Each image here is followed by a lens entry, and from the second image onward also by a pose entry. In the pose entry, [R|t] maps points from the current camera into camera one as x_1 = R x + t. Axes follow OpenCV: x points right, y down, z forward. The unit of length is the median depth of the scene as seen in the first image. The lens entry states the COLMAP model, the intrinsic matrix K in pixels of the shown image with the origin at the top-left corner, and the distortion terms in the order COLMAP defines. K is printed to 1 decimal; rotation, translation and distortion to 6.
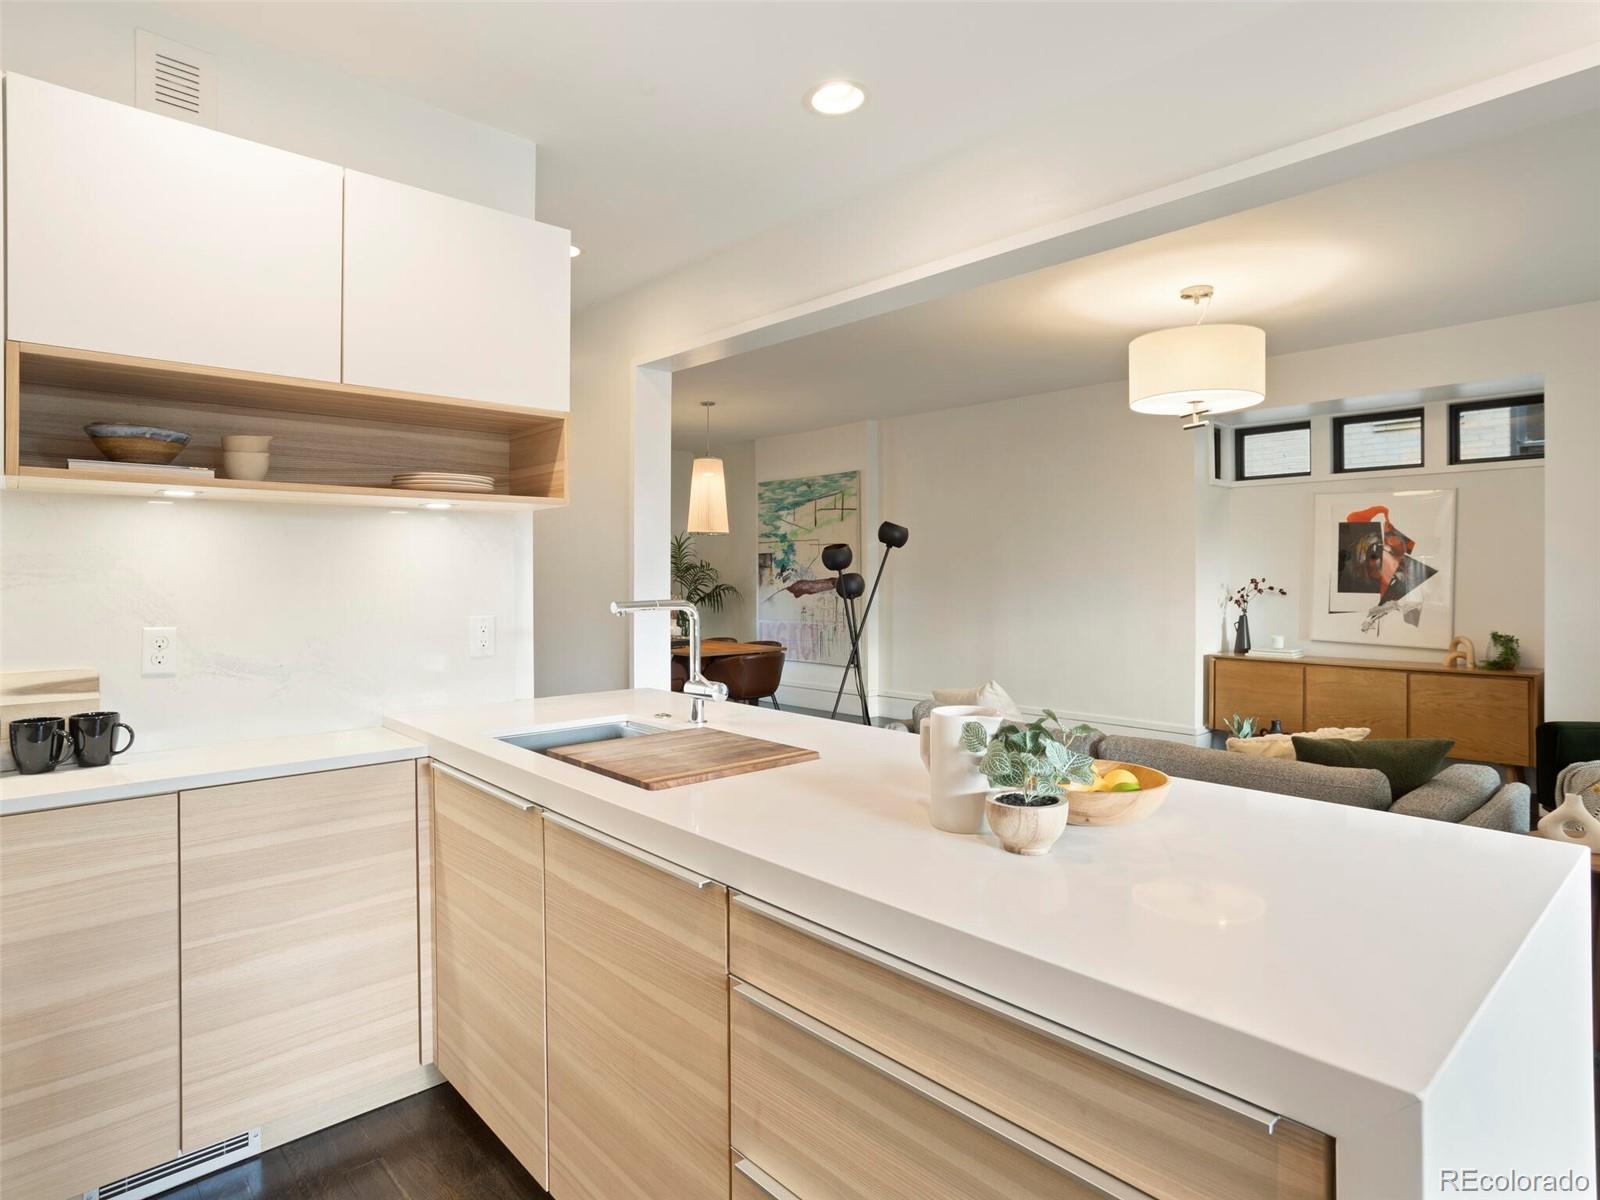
lens RADIAL K [[869.5, 0, 799.9], [0, 869.5, 585.3], [0, 0, 1]] dist [-0.003454, -0.000653]
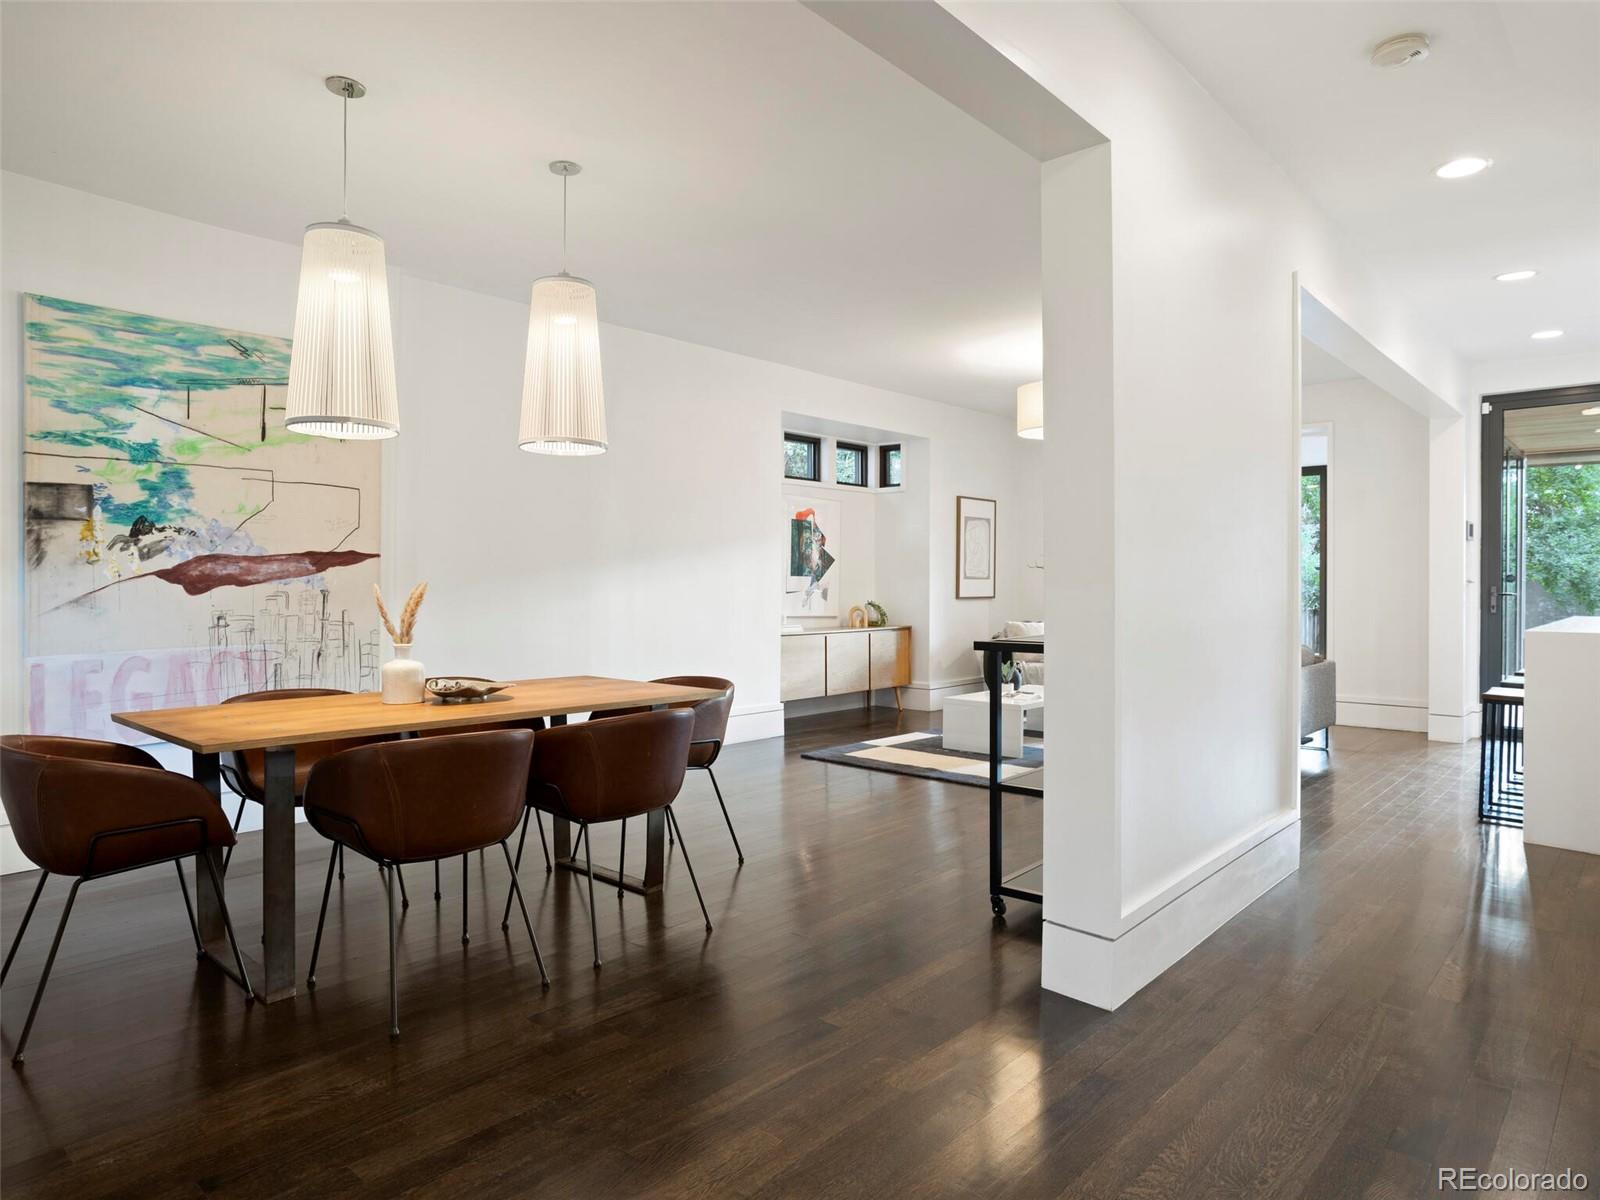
lens RADIAL K [[1028.9, 0, 800.0], [0, 1028.9, 598.3], [0, 0, 1]] dist [-0.024534, 0.004445]
pose [[-0.085156, -0.015593, 0.996246, -0.537909], [0.008715, 0.999828, 0.016393, 0.010293], [-0.996330, 0.010078, -0.085005, 0.732105]]
